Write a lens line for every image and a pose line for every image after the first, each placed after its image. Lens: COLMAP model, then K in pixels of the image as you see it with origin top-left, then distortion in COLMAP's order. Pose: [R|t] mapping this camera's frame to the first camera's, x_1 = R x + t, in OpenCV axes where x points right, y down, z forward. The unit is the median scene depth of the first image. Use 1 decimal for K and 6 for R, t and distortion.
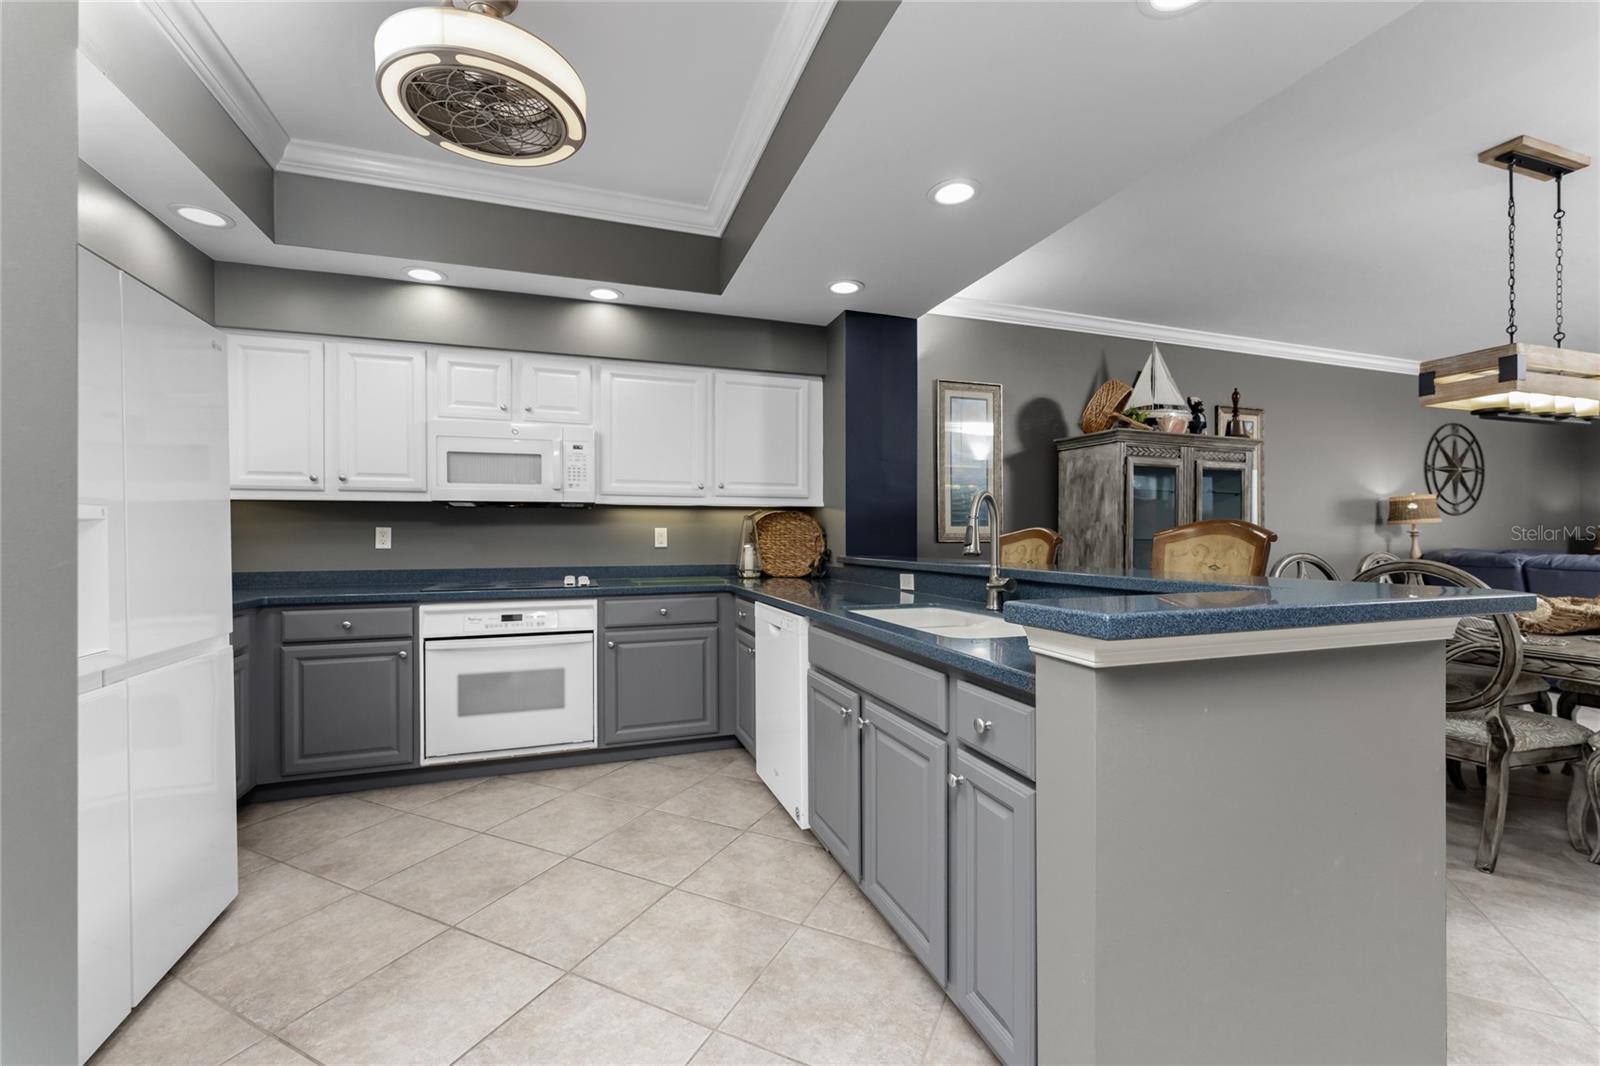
lens RADIAL K [[654.8, 0, 816.5], [0, 654.8, 537.9], [0, 0, 1]] dist [0.003721, -0.001192]
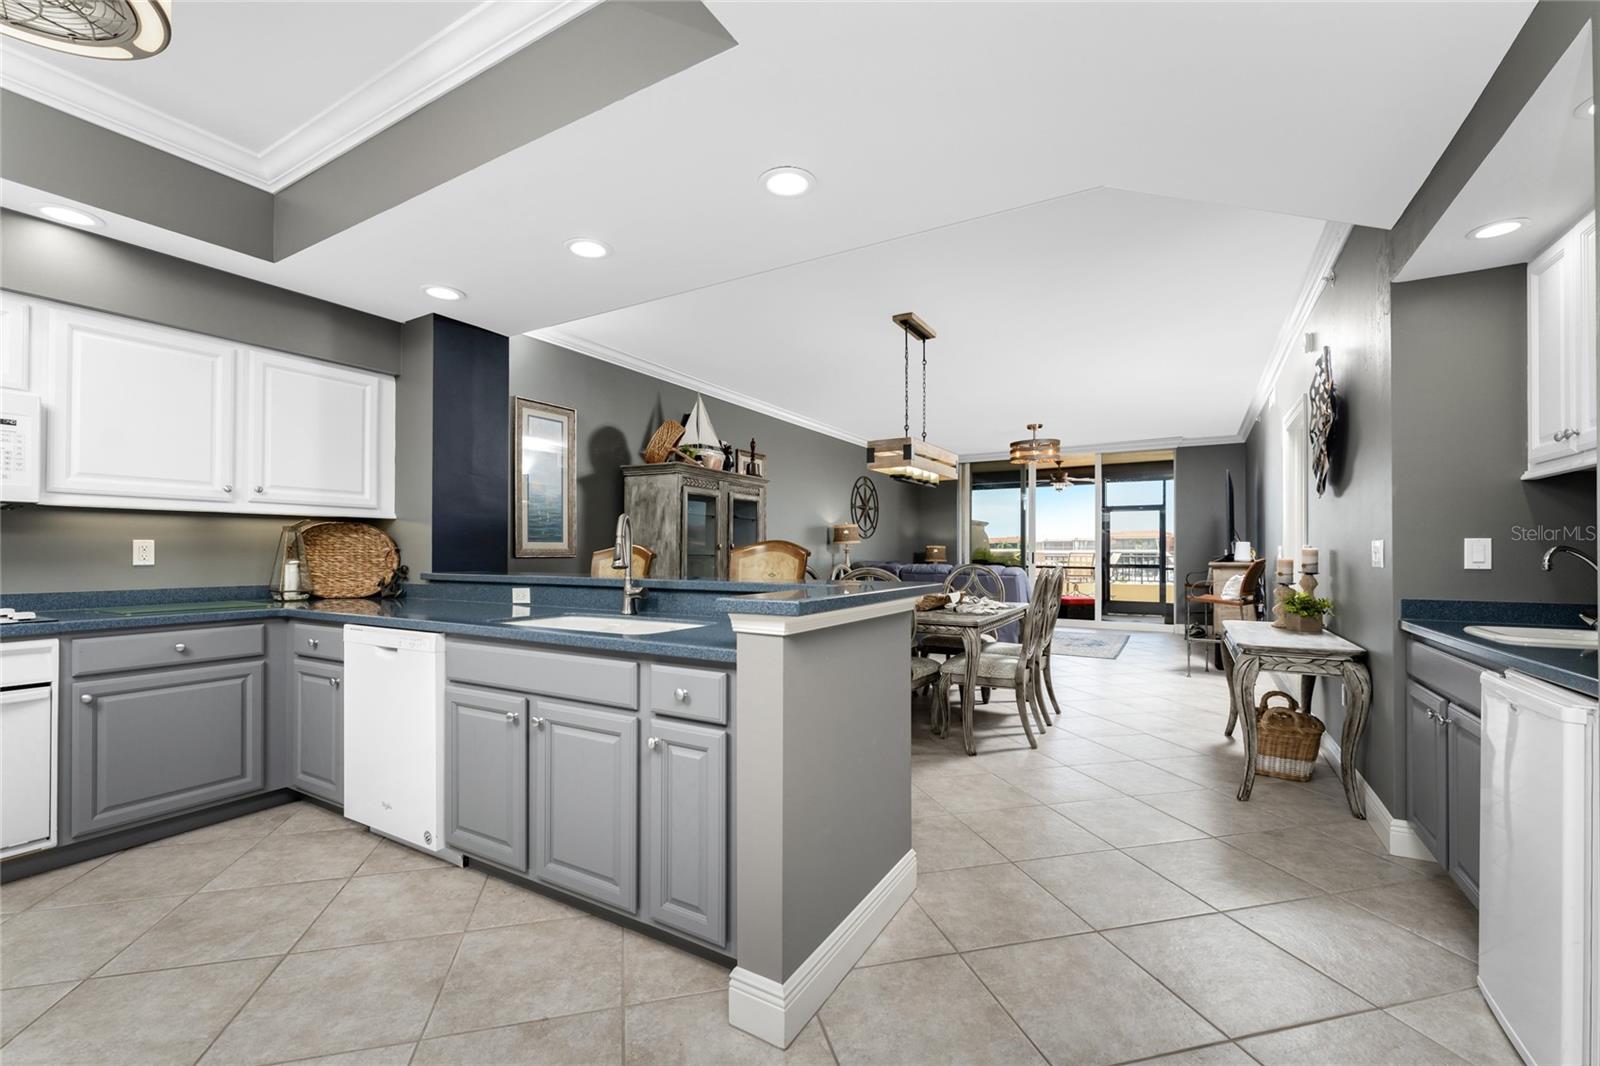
lens RADIAL K [[654.8, 0, 803.3], [0, 654.8, 549.8], [0, 0, 1]] dist [0.003721, -0.001192]
pose [[0.763920, 0.004903, 0.645292, -0.168043], [-0.001292, 0.999981, -0.006068, -0.000010], [-0.645310, 0.003801, 0.763912, -0.073442]]
